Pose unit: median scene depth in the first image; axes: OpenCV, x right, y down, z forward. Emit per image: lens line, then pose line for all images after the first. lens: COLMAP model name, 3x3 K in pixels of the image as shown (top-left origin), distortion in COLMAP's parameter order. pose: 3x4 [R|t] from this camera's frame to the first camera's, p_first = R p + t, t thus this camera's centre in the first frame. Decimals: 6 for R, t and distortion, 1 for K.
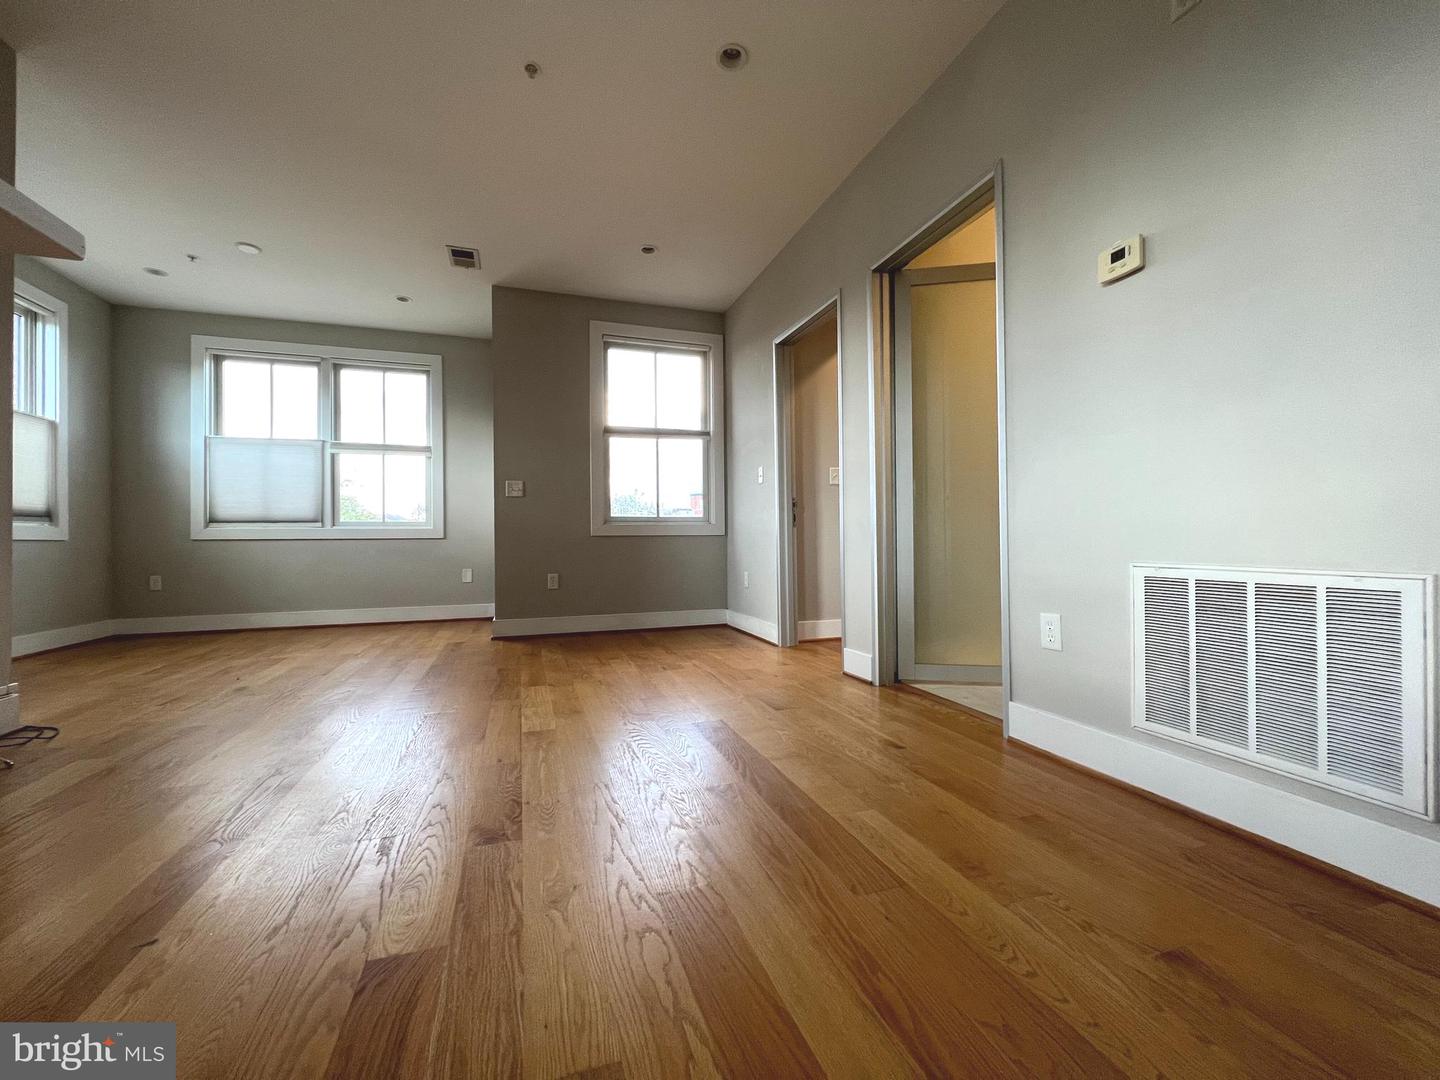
lens RADIAL K [[575.7, 0, 713.0], [0, 575.7, 537.0], [0, 0, 1]] dist [-0.002145, 0.000851]
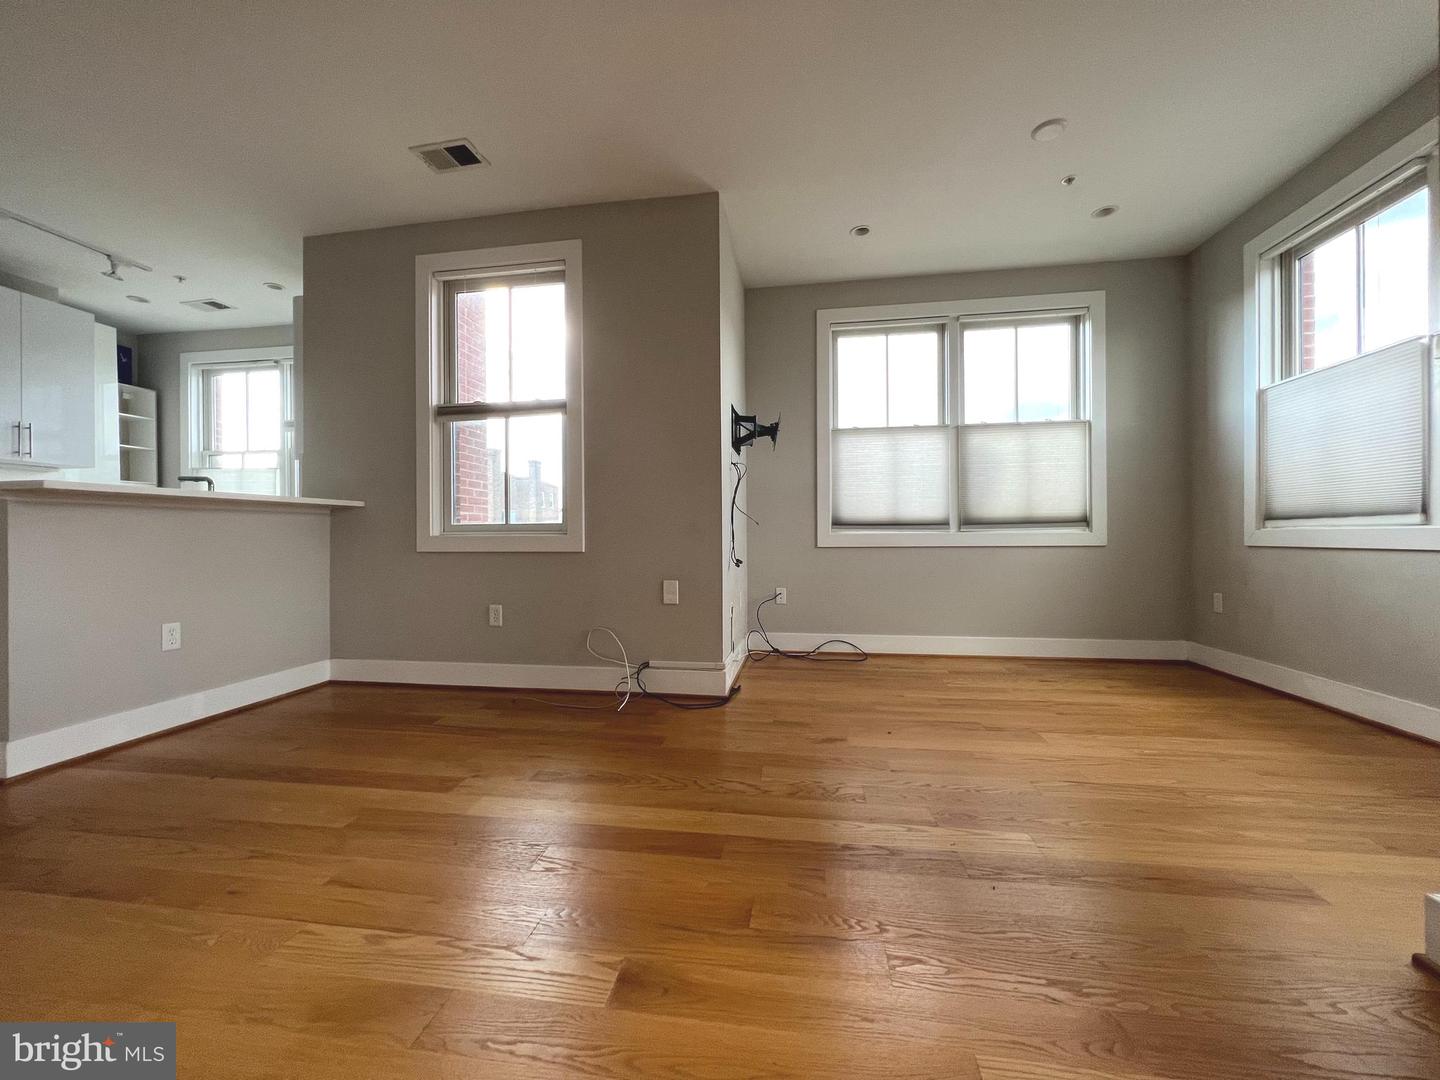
lens RADIAL K [[575.7, 0, 713.0], [0, 575.7, 537.0], [0, 0, 1]] dist [-0.002145, 0.000851]
pose [[-0.466437, 0.012002, -0.884473, -0.005385], [0.021044, 0.999775, 0.002469, -0.020641], [0.884304, -0.017462, -0.466585, 0.744181]]
